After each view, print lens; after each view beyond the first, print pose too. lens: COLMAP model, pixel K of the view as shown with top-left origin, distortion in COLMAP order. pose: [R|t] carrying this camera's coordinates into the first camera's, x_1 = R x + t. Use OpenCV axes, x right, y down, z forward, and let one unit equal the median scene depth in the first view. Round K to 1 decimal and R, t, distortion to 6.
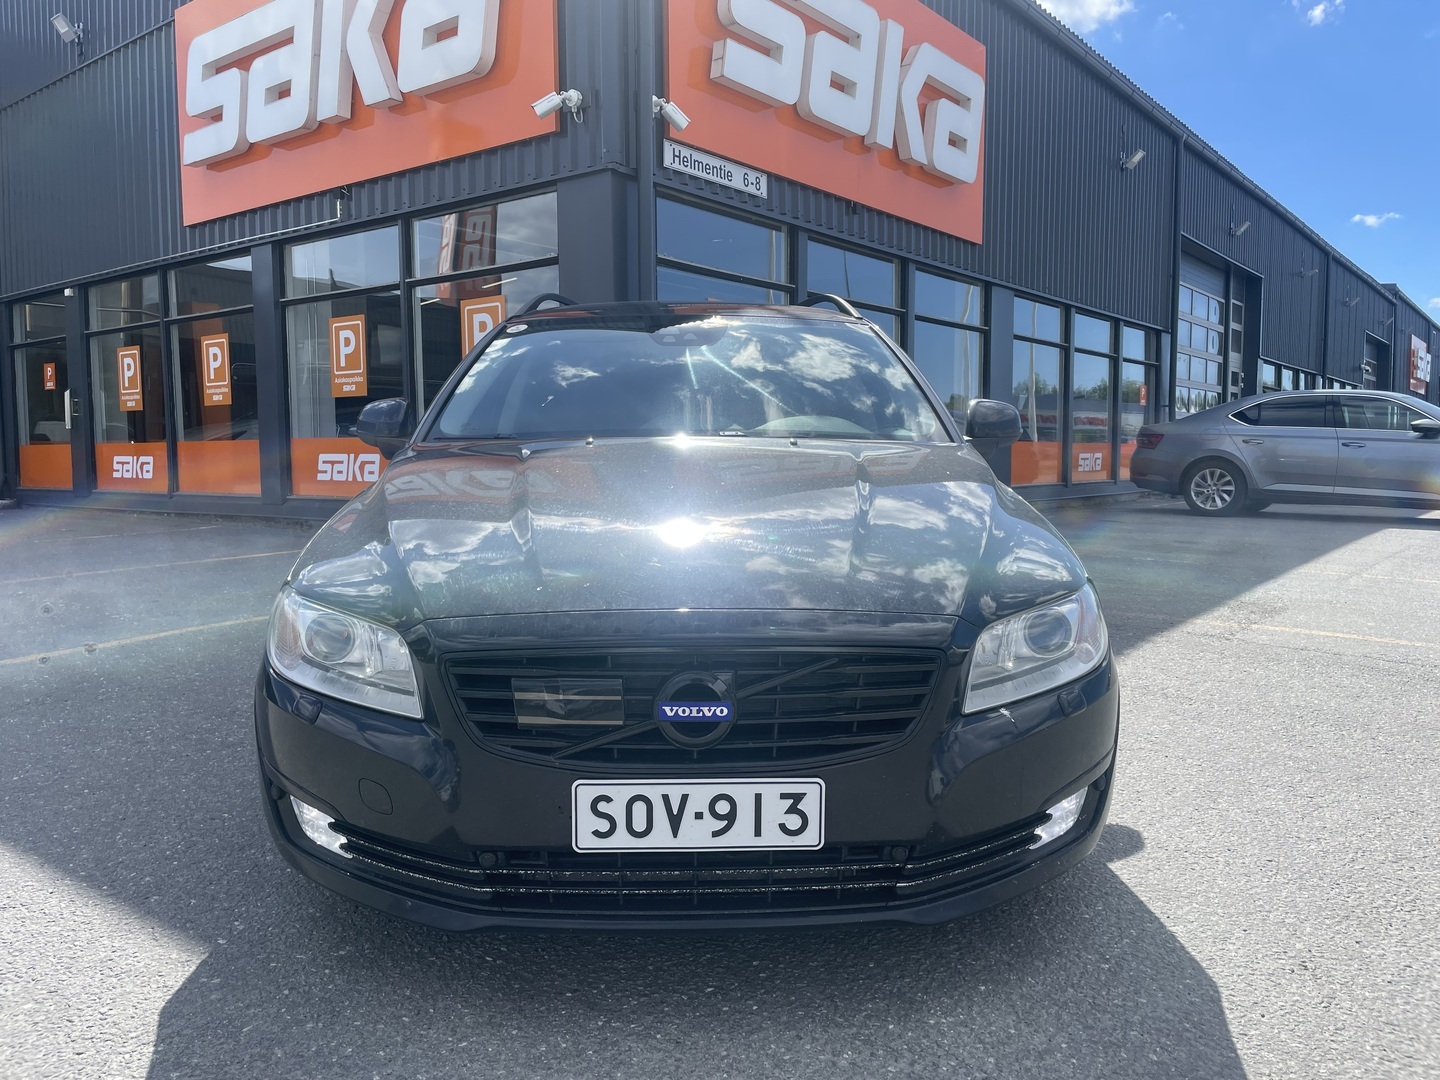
lens RADIAL K [[1089.0, 0, 722.6], [0, 1089.0, 544.3], [0, 0, 1]] dist [0.053072, -0.081052]
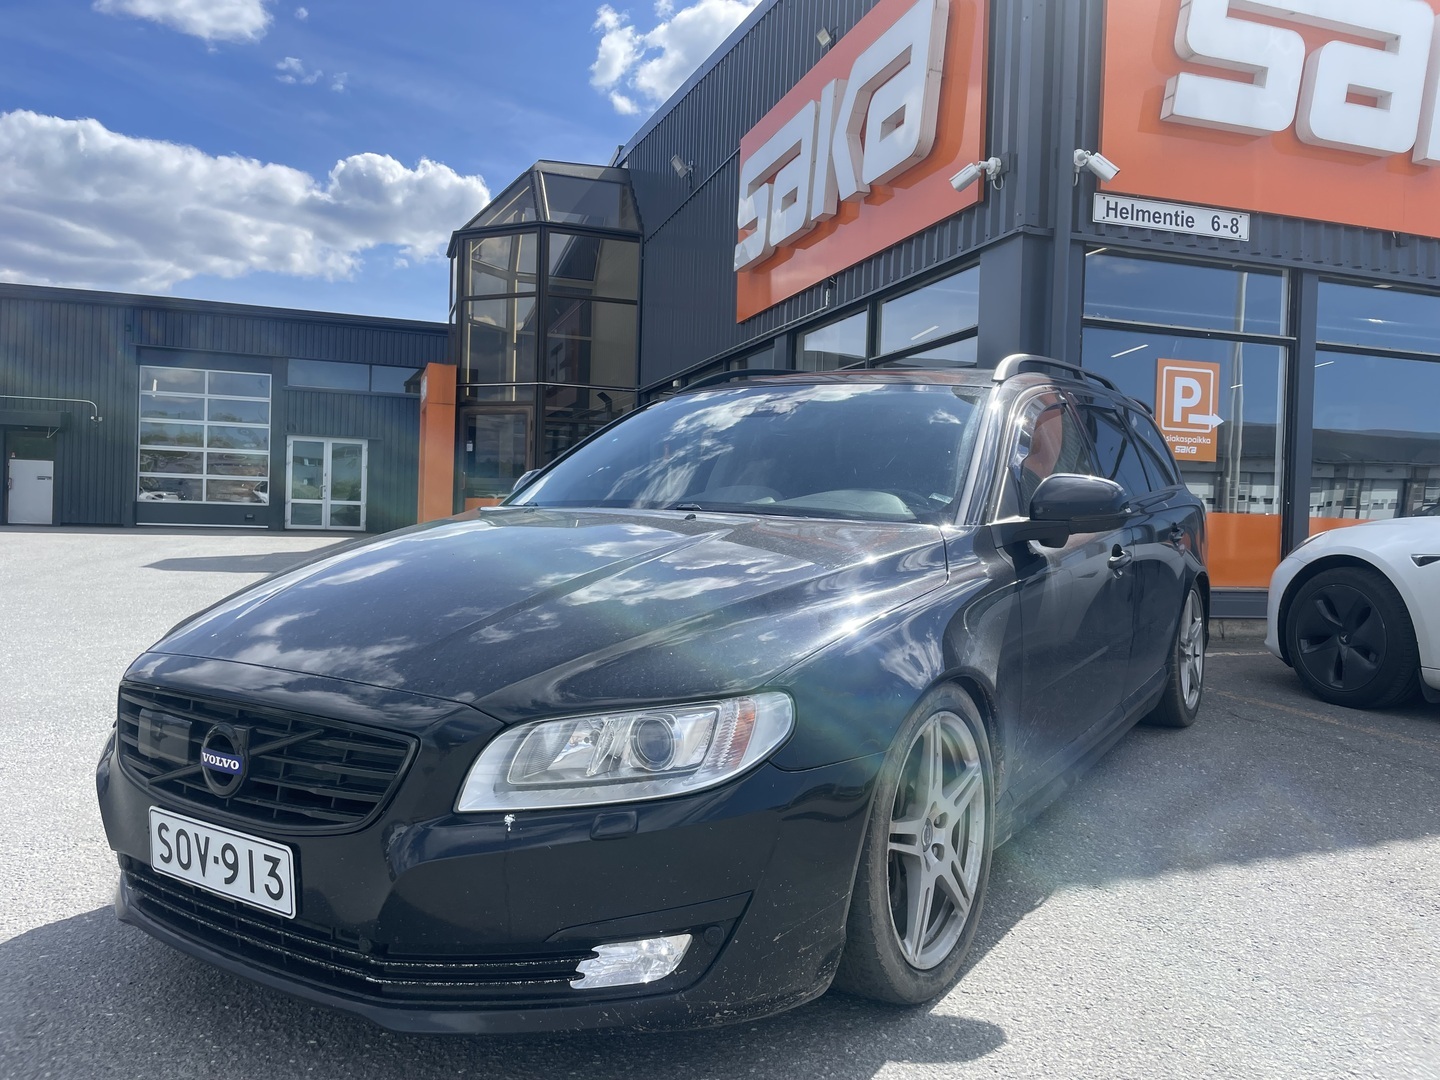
lens RADIAL K [[1089.0, 0, 715.2], [0, 1089.0, 542.1], [0, 0, 1]] dist [0.053072, -0.081052]
pose [[0.827916, 0.039806, -0.559438, 0.204168], [-0.077507, 0.996028, -0.043832, -0.010651], [0.555471, 0.079649, 0.827712, 0.076469]]
